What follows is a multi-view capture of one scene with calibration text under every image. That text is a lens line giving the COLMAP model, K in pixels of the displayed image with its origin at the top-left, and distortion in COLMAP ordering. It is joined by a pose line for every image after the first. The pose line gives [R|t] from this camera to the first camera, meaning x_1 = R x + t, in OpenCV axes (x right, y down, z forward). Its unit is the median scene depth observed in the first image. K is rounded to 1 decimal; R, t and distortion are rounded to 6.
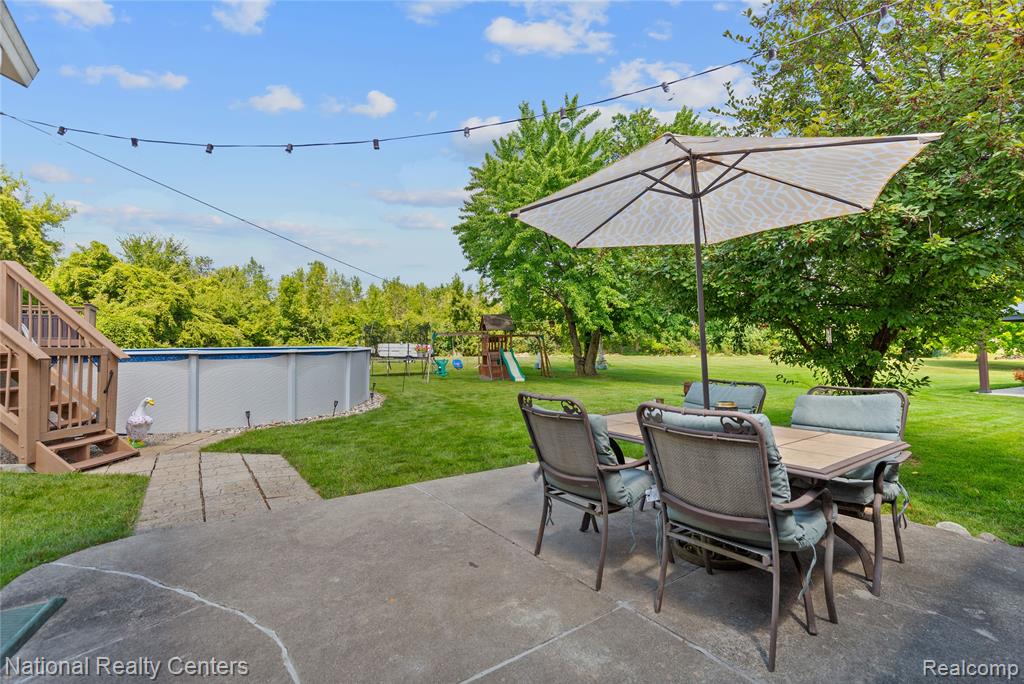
lens RADIAL K [[470.4, 0, 520.5], [0, 470.4, 336.6], [0, 0, 1]] dist [0.004007, 0.000771]
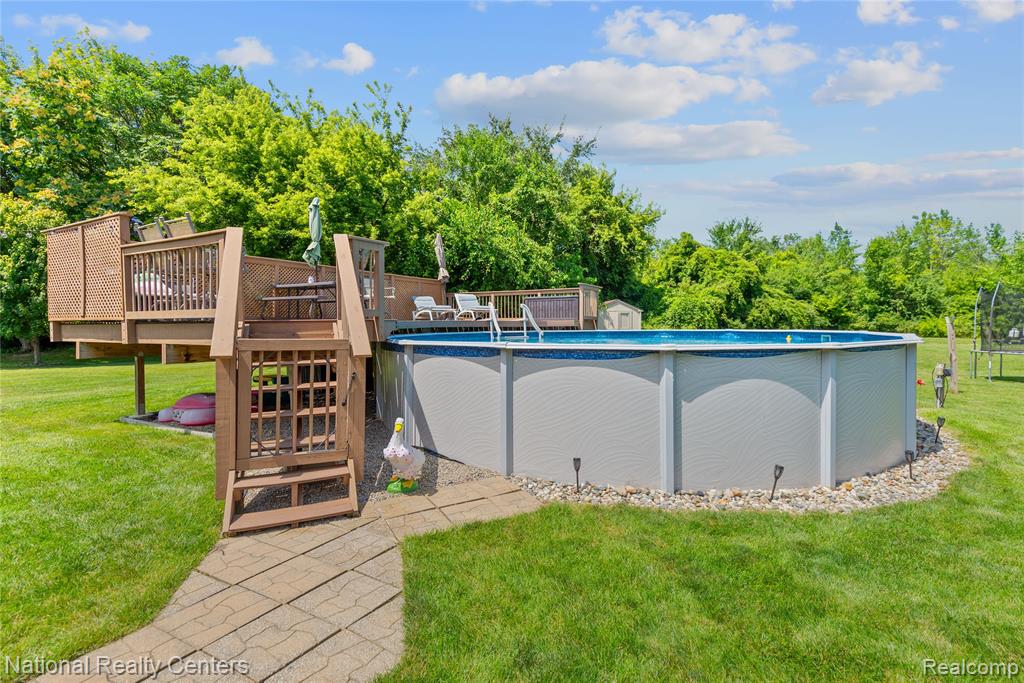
lens RADIAL K [[473.3, 0, 513.9], [0, 473.3, 328.2], [0, 0, 1]] dist [-0.002418, -0.000258]
pose [[0.417487, 0.013407, -0.908584, -0.019844], [0.016215, 0.999622, 0.022201, -0.000224], [0.908538, -0.024001, 0.417112, 0.113633]]
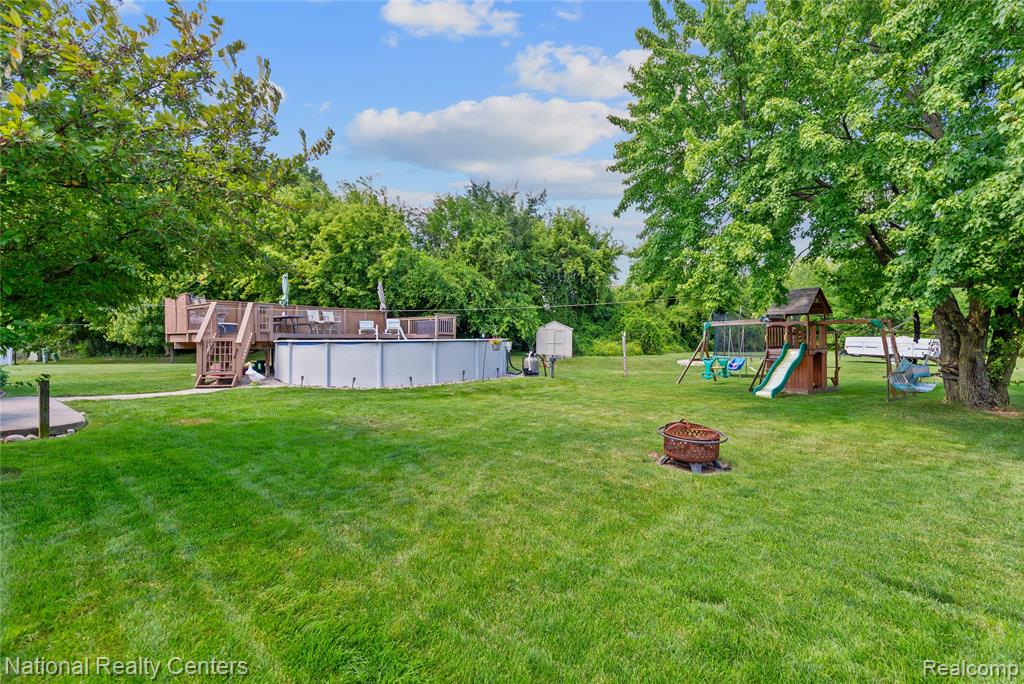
lens RADIAL K [[469.5, 0, 530.8], [0, 469.5, 344.4], [0, 0, 1]] dist [0.002313, 0.000317]
pose [[0.273920, 0.013716, -0.961655, 0.200393], [0.013036, 0.999754, 0.017972, 0.004128], [0.961664, -0.017459, 0.273674, 0.212046]]
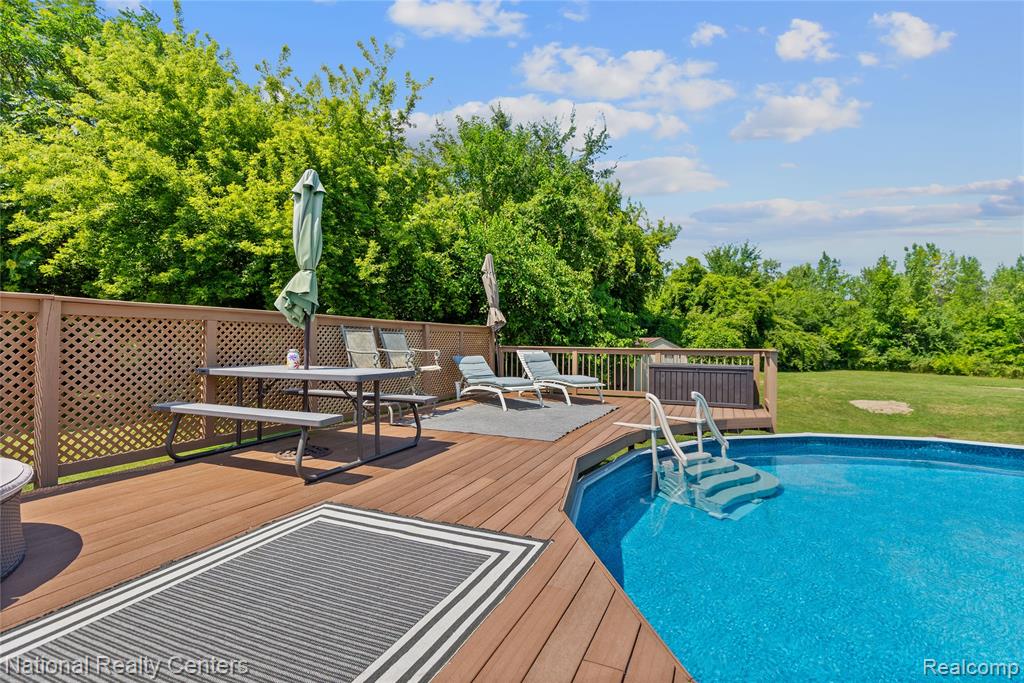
lens RADIAL K [[470.4, 0, 520.5], [0, 470.4, 336.1], [0, 0, 1]] dist [0.004007, 0.000771]
pose [[0.500613, 0.002954, -0.865666, -0.141497], [0.000055, 0.999994, 0.003444, -0.021591], [0.865671, -0.001772, 0.500610, 0.112414]]
